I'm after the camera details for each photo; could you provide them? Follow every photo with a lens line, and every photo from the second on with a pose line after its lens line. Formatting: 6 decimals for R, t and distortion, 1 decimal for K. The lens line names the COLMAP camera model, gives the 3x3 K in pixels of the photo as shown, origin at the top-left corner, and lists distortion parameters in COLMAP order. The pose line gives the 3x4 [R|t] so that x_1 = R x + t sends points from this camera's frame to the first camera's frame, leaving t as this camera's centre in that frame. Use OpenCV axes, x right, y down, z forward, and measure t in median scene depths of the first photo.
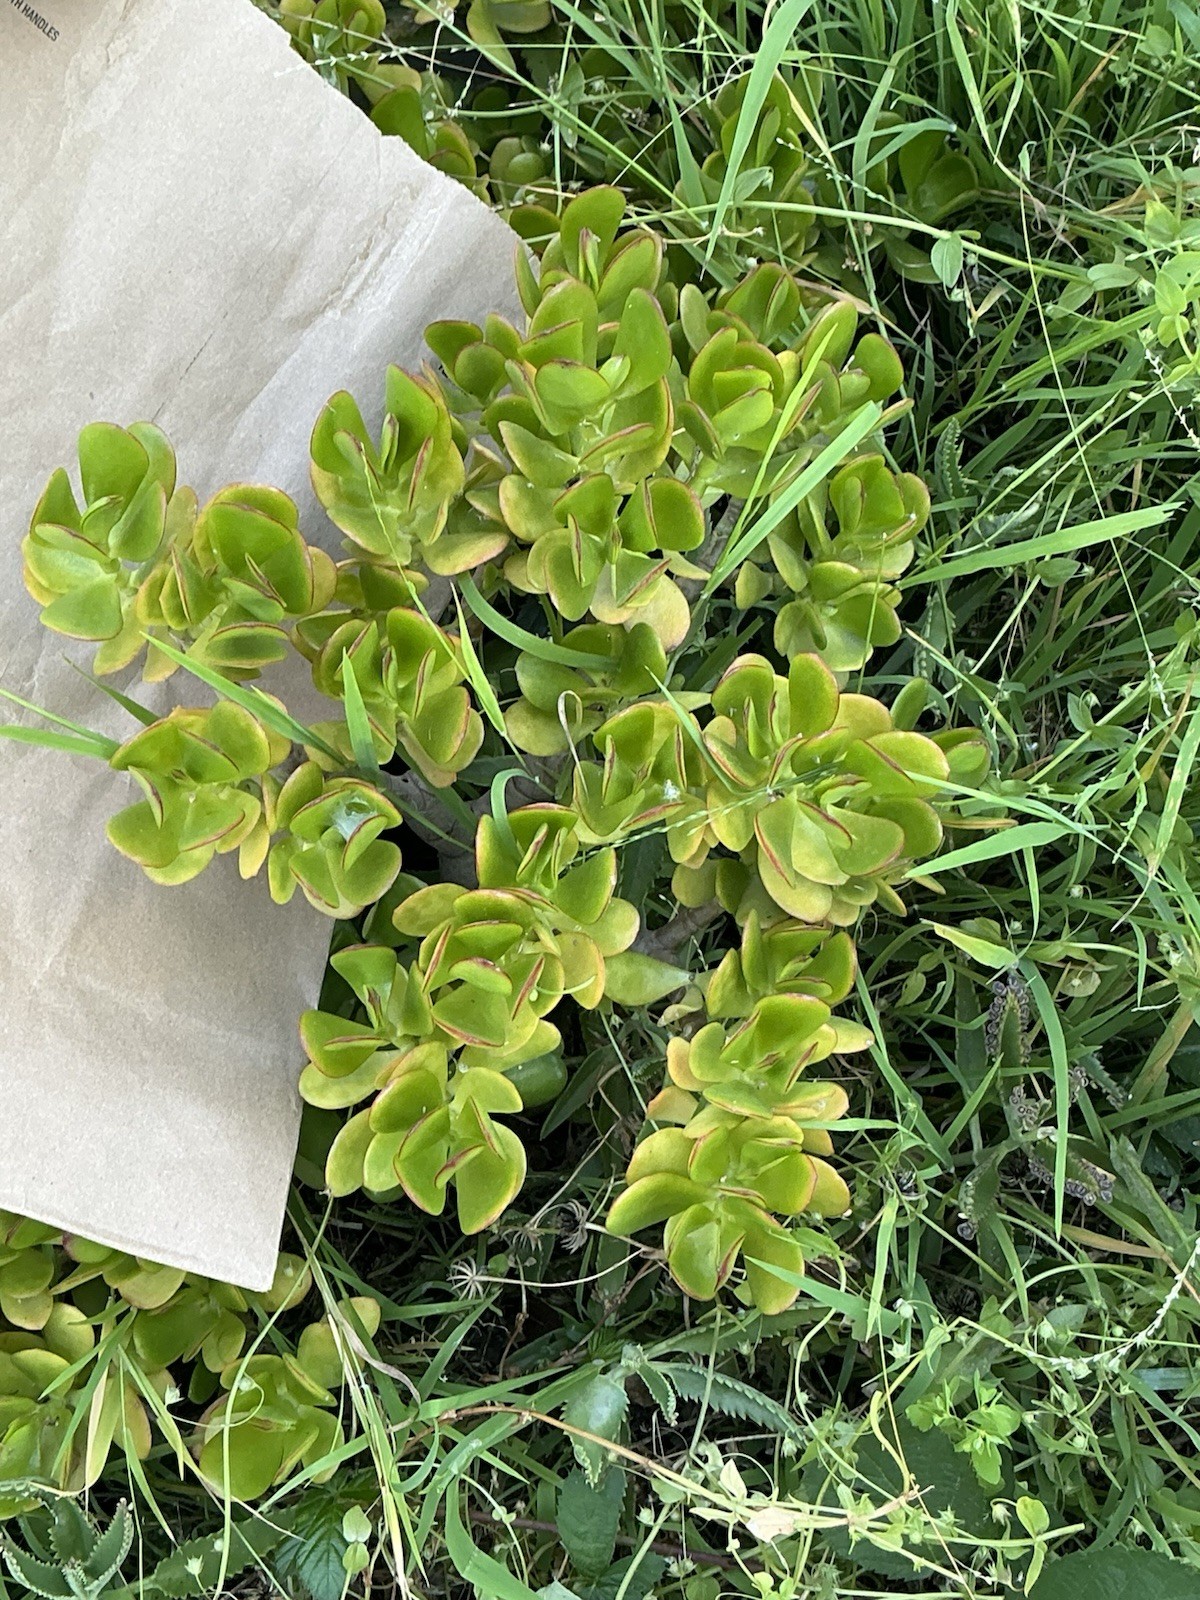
lens RADIAL K [[2059.7, 0, 600.4], [0, 2059.7, 768.7], [0, 0, 1]] dist [0.141166, -0.296271]
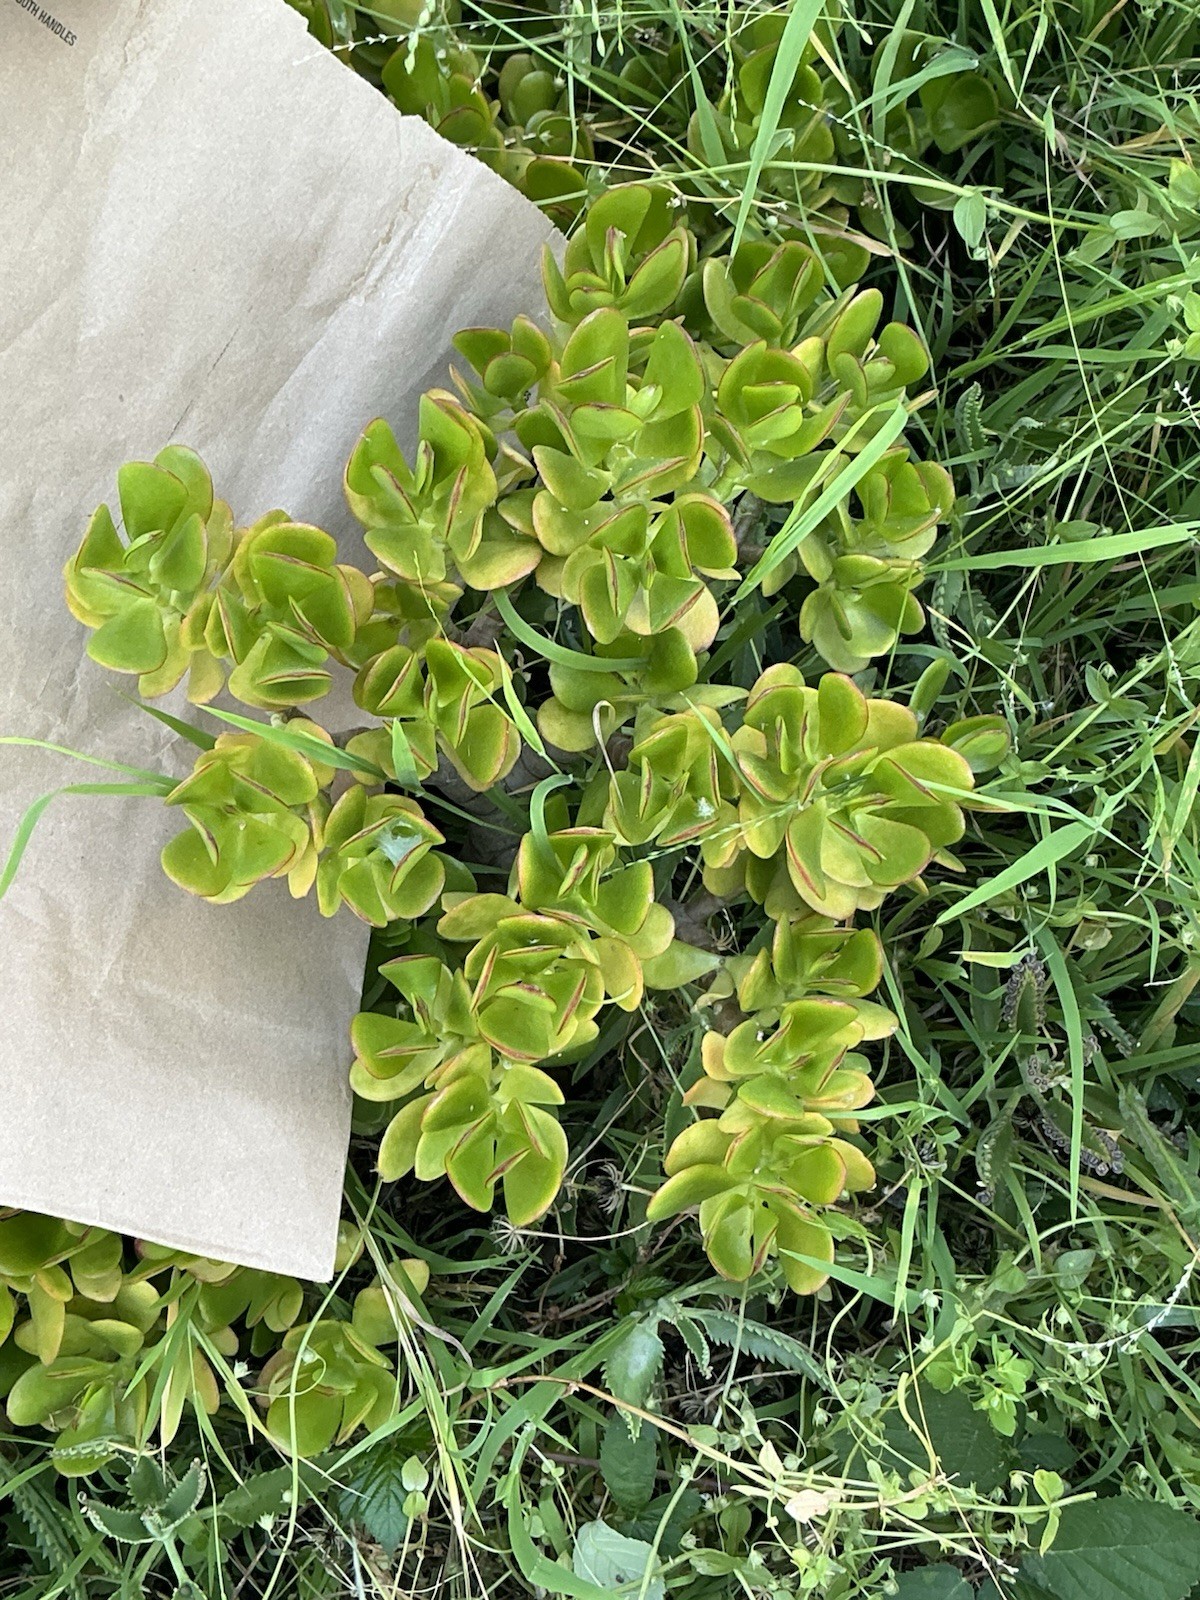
lens RADIAL K [[2068.4, 0, 602.5], [0, 2068.4, 765.1], [0, 0, 1]] dist [0.125560, -0.239766]
pose [[0.999888, -0.013508, 0.006473, -0.021927], [0.012636, 0.992714, 0.119832, -0.126115], [-0.008045, -0.119736, 0.992773, -0.024056]]
